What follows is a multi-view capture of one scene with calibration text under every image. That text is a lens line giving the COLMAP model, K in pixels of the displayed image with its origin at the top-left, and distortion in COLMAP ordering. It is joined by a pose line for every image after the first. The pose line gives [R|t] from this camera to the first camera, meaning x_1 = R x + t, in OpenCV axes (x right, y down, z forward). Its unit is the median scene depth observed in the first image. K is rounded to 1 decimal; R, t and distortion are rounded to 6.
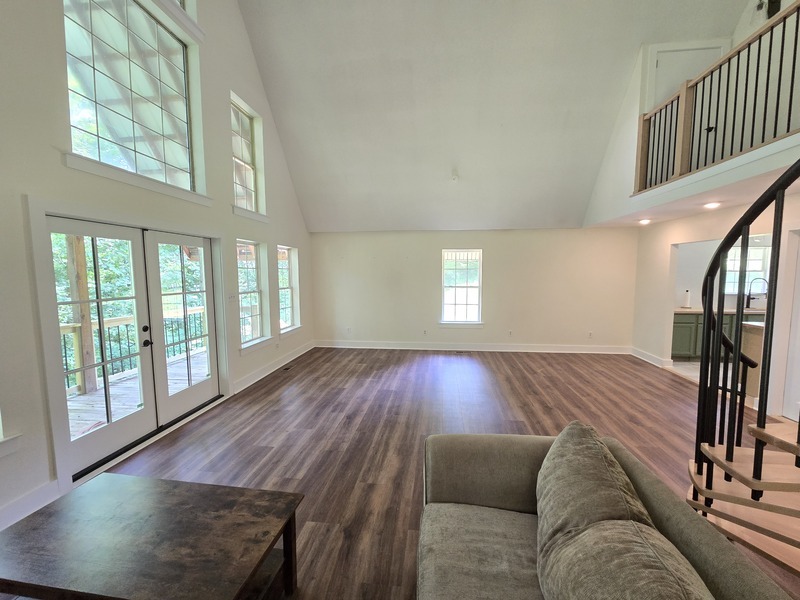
lens RADIAL K [[329.9, 0, 408.5], [0, 329.9, 299.4], [0, 0, 1]] dist [0.000708, 0.000885]
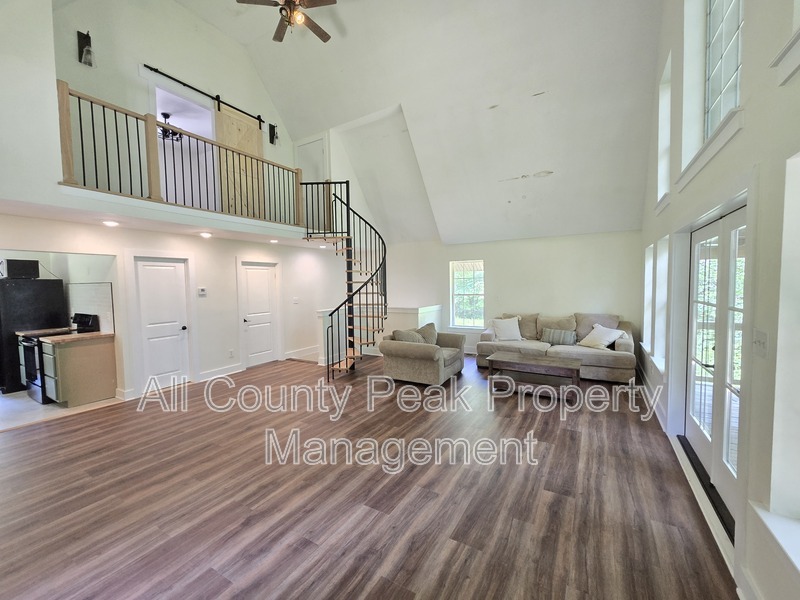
lens RADIAL K [[329.9, 0, 408.2], [0, 329.9, 300.2], [0, 0, 1]] dist [0.000708, 0.000885]
pose [[-0.914488, -0.002386, 0.404606, -0.333305], [0.054098, 0.990283, 0.128113, -0.114620], [-0.400980, 0.139047, -0.905473, 1.455768]]
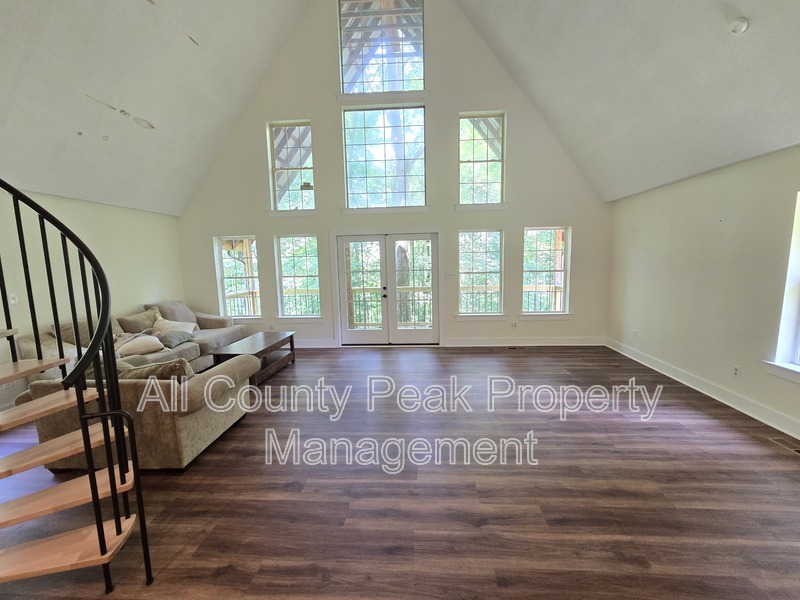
lens RADIAL K [[329.9, 0, 405.2], [0, 329.9, 299.8], [0, 0, 1]] dist [0.000708, 0.000885]
pose [[0.042597, 0.120230, -0.991832, 0.789265], [-0.059509, 0.991276, 0.117606, -0.053979], [0.997319, 0.054013, 0.049380, 0.758860]]
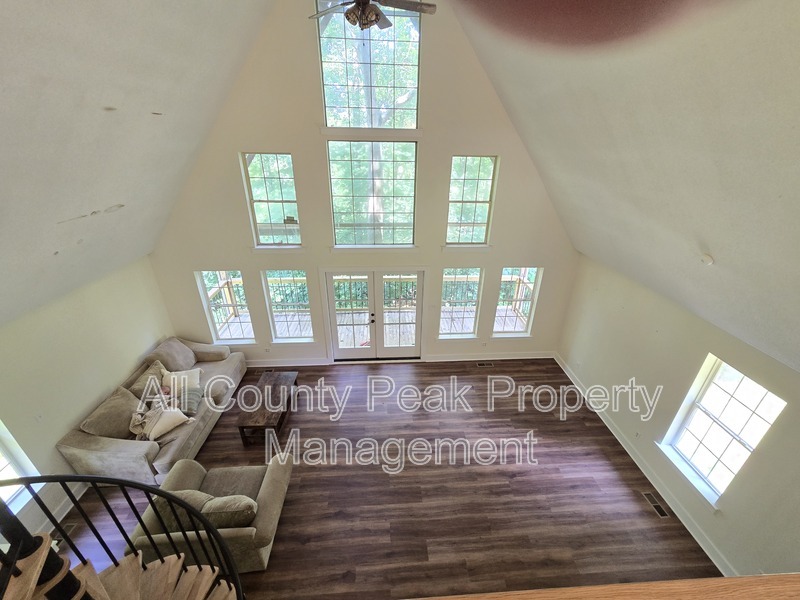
lens RADIAL K [[329.9, 0, 405.3], [0, 329.9, 301.8], [0, 0, 1]] dist [0.000708, 0.000885]
pose [[0.170692, 0.440222, -0.881515, 0.726059], [-0.098185, 0.897791, 0.429339, -0.641246], [0.980420, 0.013267, 0.196468, 0.589297]]
